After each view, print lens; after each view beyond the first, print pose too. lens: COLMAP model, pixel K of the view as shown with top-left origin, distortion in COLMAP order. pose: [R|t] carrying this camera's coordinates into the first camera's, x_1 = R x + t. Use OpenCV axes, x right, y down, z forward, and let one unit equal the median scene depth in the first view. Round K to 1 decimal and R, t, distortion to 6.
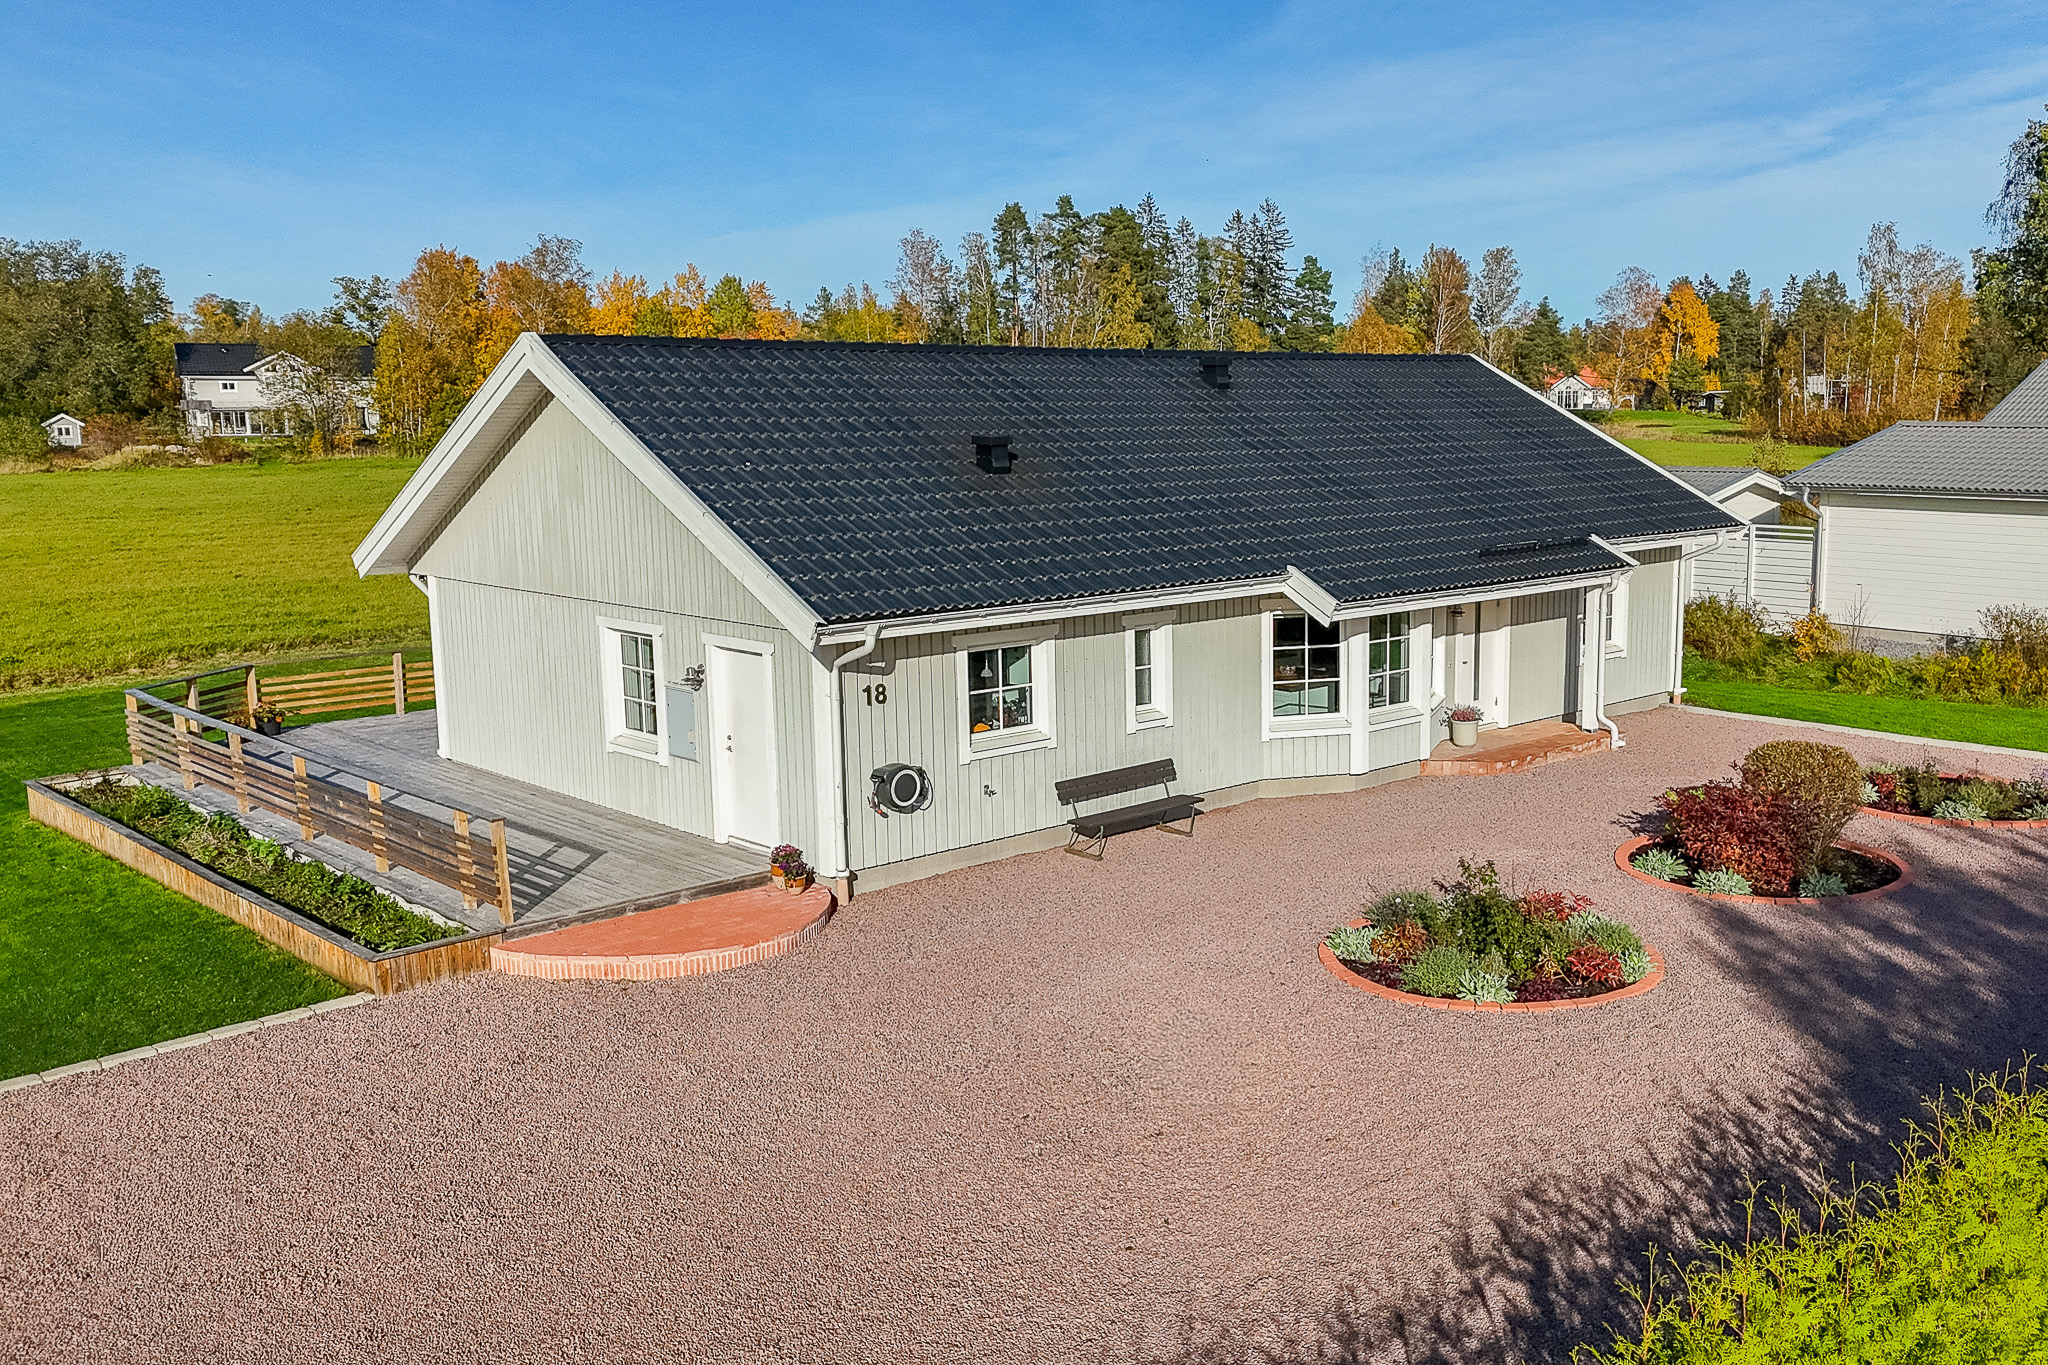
lens RADIAL K [[1801.2, 0, 1065.4], [0, 1801.2, 681.6], [0, 0, 1]] dist [0.114249, -0.167149]
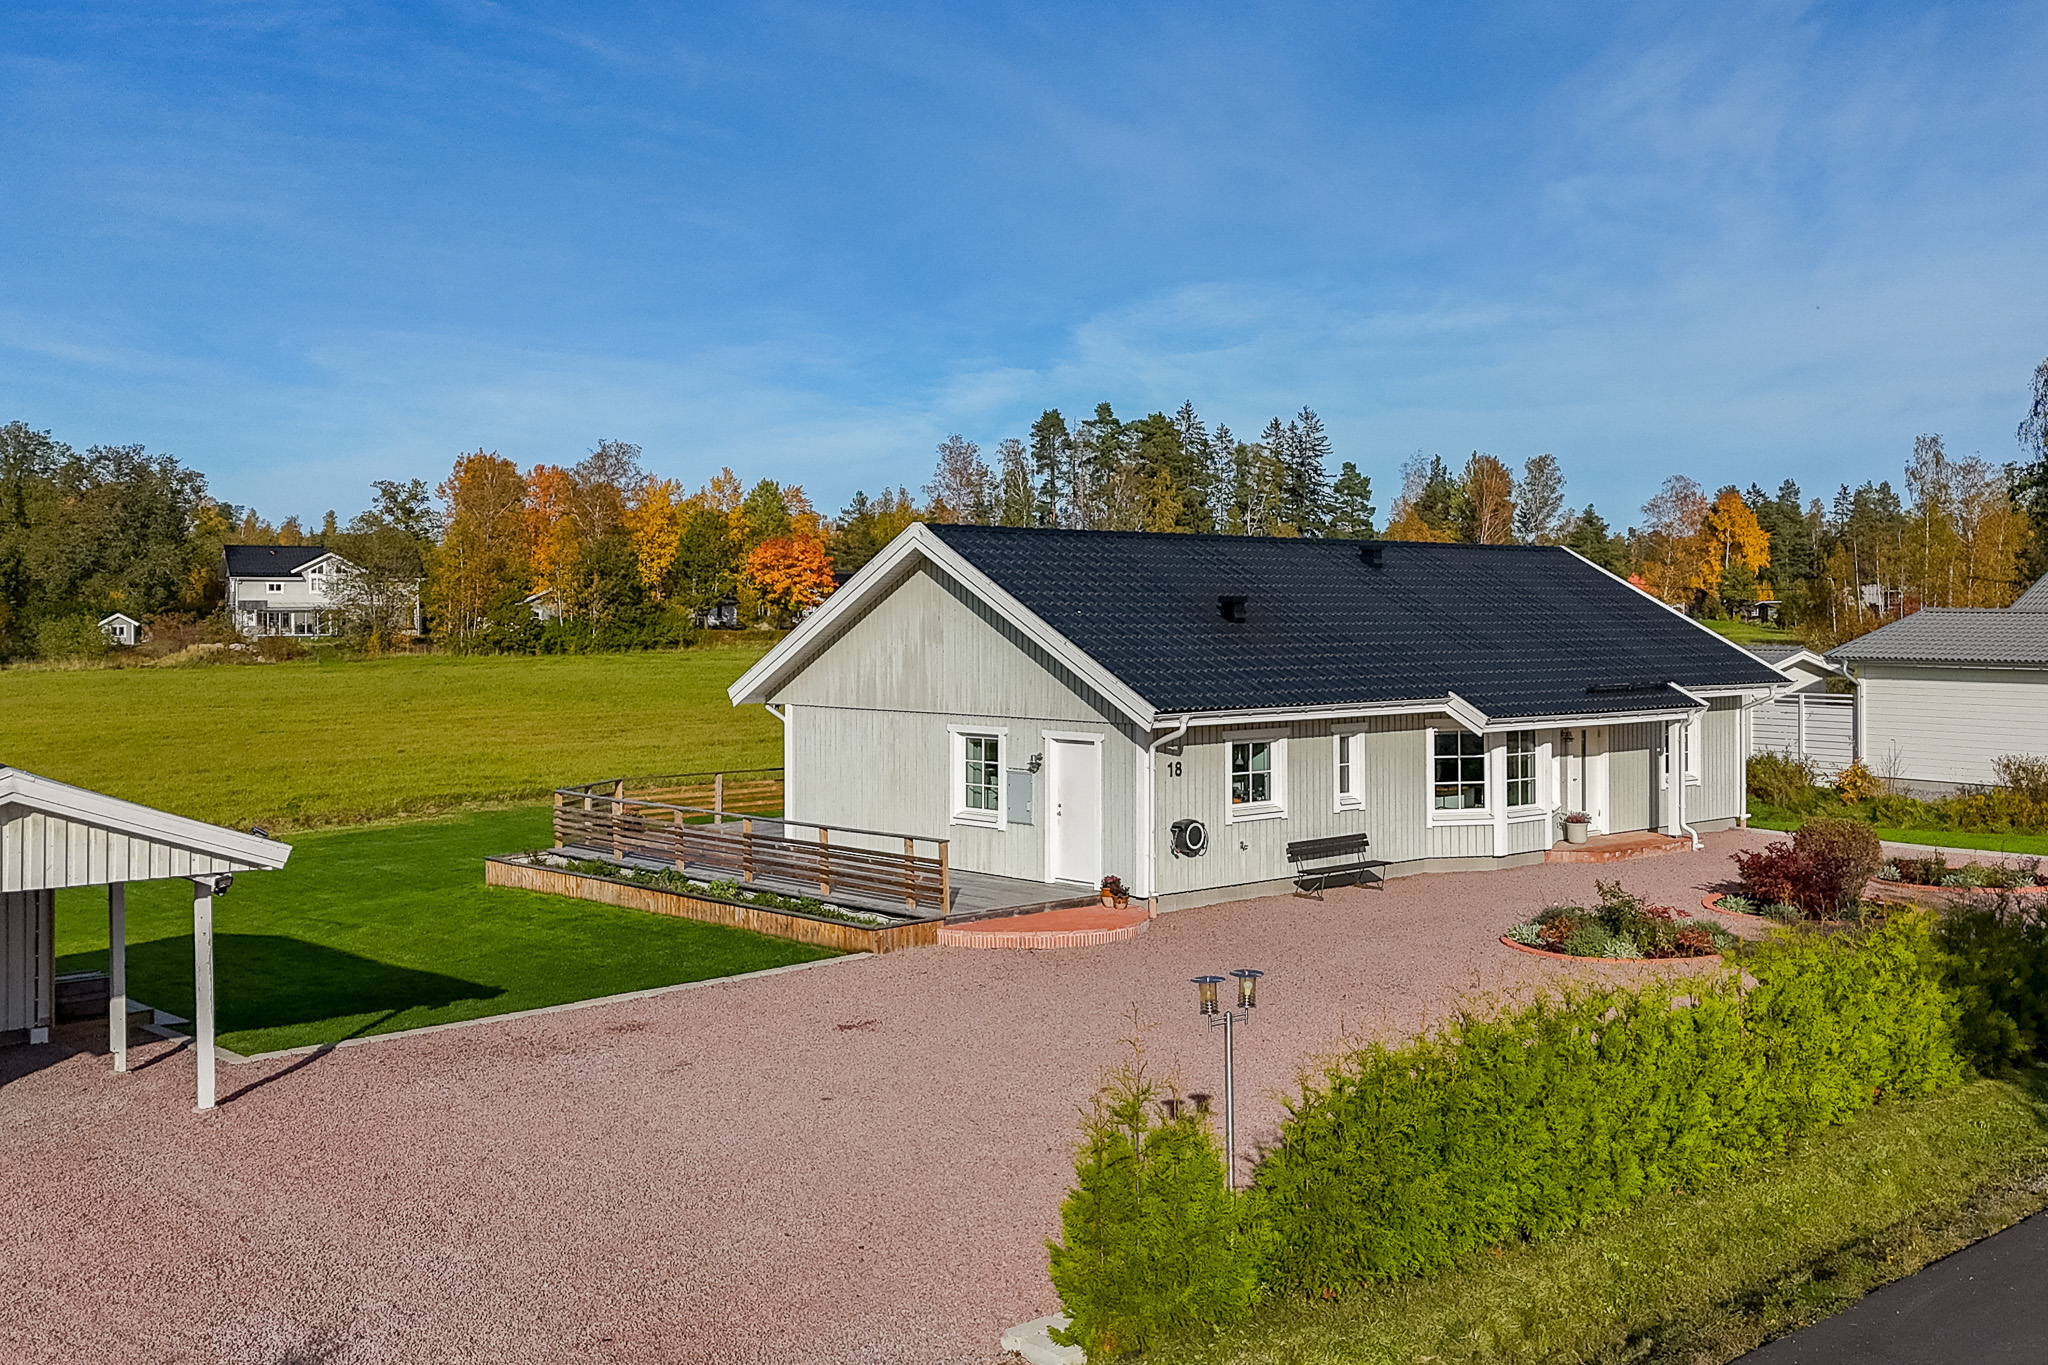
lens RADIAL K [[2023.5, 0, 1028.3], [0, 2023.5, 658.8], [0, 0, 1]] dist [0.160006, -0.305995]
pose [[0.999953, 0.005287, -0.008067, -0.098020], [-0.006305, 0.991250, -0.131851, 0.062240], [0.007300, 0.131895, 0.991237, -0.283274]]
